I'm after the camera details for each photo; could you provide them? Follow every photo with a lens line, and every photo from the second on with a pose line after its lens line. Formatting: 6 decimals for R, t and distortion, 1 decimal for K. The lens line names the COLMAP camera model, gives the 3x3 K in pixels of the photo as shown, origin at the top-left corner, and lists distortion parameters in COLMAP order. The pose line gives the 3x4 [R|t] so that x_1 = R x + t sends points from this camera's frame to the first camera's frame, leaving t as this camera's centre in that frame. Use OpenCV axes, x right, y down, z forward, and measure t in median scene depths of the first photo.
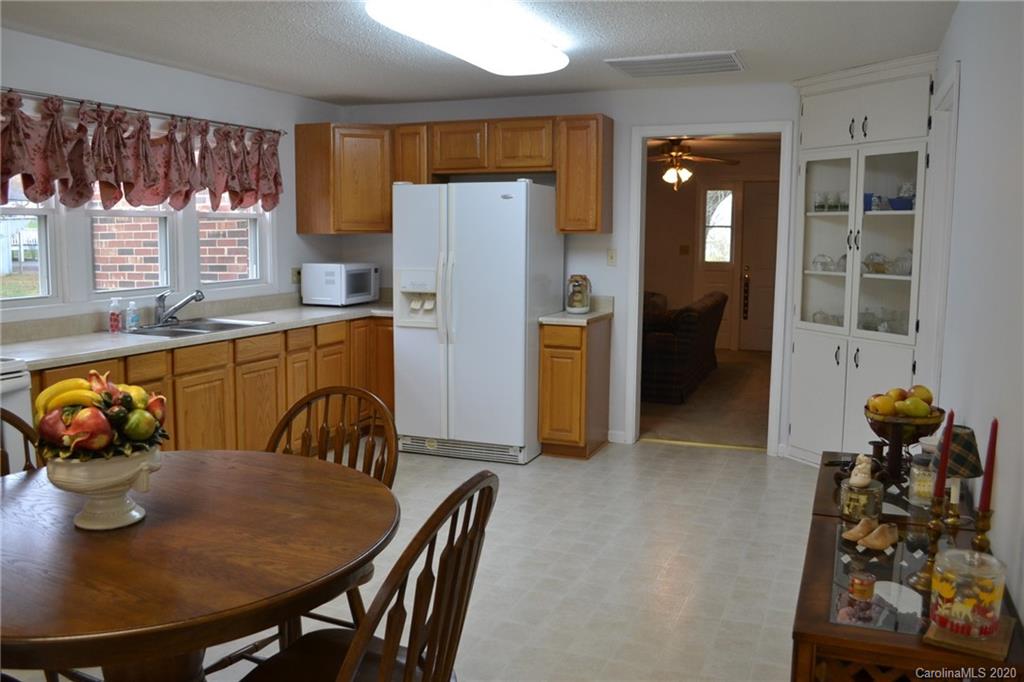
lens RADIAL K [[884.1, 0, 511.3], [0, 884.1, 342.8], [0, 0, 1]] dist [-0.088340, 0.023986]
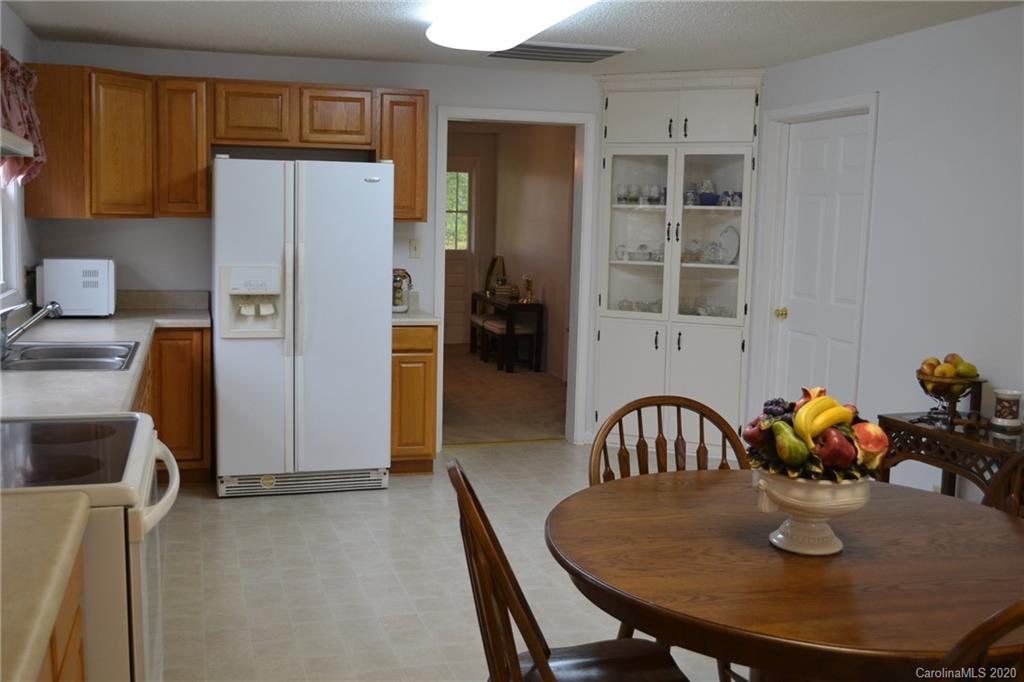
lens RADIAL K [[1031.8, 0, 507.3], [0, 1031.8, 342.5], [0, 0, 1]] dist [-0.078317, 0.000000]
pose [[0.765439, -0.062133, 0.640502, -0.539940], [0.060459, 0.997869, 0.024548, -0.023064], [-0.640662, 0.019934, 0.767564, 0.144762]]
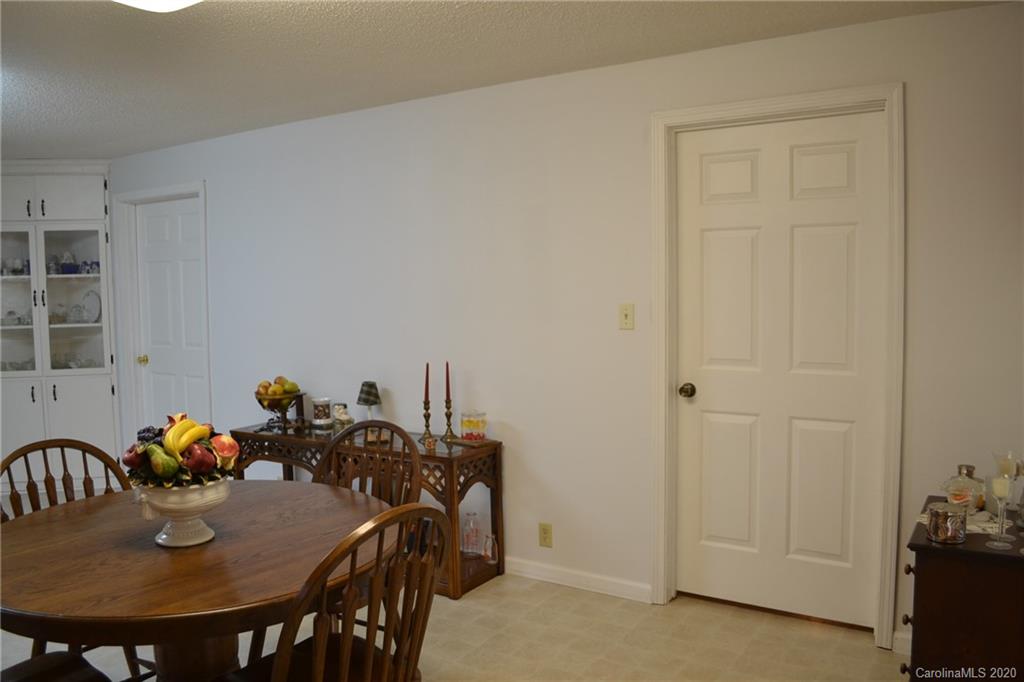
lens RADIAL K [[884.1, 0, 512.5], [0, 884.1, 345.5], [0, 0, 1]] dist [-0.088340, 0.023986]
pose [[0.199581, -0.080058, 0.976605, -0.616107], [0.142518, 0.988431, 0.051902, -0.018192], [-0.969462, 0.128825, 0.208681, 0.096212]]
